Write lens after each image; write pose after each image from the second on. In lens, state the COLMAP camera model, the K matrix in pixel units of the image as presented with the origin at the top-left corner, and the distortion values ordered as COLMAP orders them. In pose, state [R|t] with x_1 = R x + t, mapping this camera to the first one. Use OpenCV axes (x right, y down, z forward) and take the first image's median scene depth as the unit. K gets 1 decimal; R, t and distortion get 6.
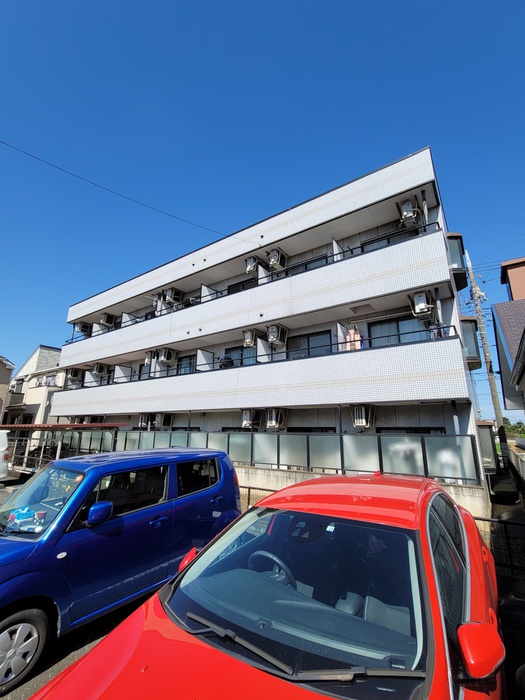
lens RADIAL K [[307.4, 0, 263.3], [0, 307.4, 329.7], [0, 0, 1]] dist [0.001025, 0.000069]
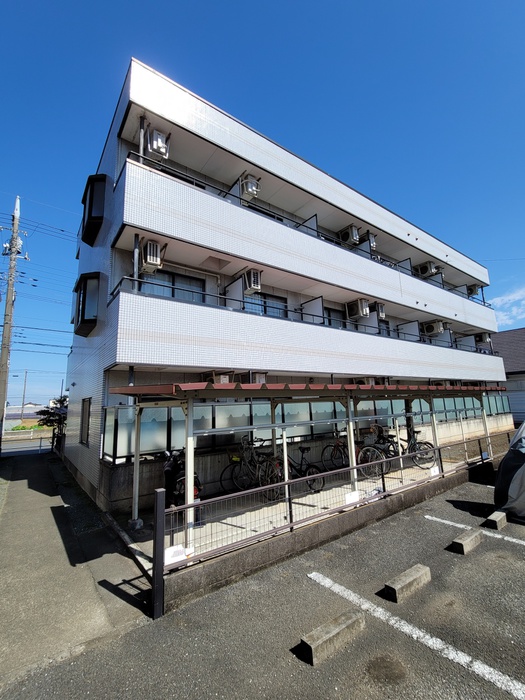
lens RADIAL K [[318.4, 0, 264.4], [0, 318.4, 345.3], [0, 0, 1]] dist [-0.002061, -0.000136]
pose [[0.298359, 0.134200, 0.944972, -1.479330], [-0.276896, 0.959657, -0.048860, 0.361979], [-0.913406, -0.247081, 0.323482, 1.173374]]
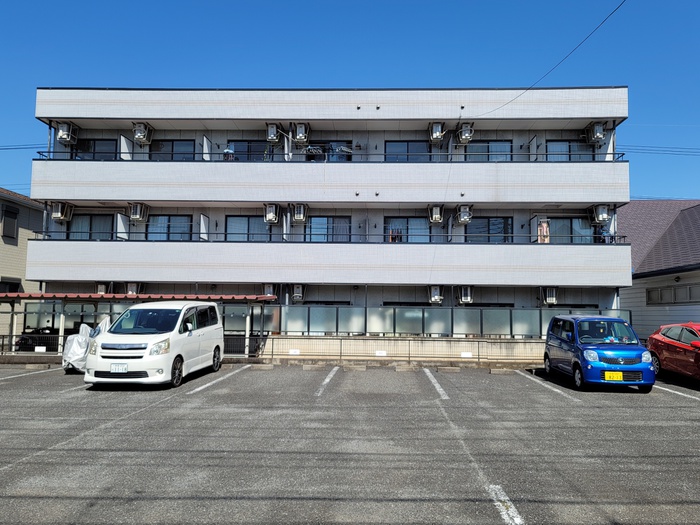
lens RADIAL K [[507.2, 0, 350.0], [0, 507.2, 262.5], [0, 0, 1]] dist [-0.000391, 0.000582]
pose [[0.827224, 0.037094, 0.560647, -1.121081], [-0.177336, 0.964053, 0.197871, -0.089685], [-0.533154, -0.263106, 0.804066, -0.171532]]
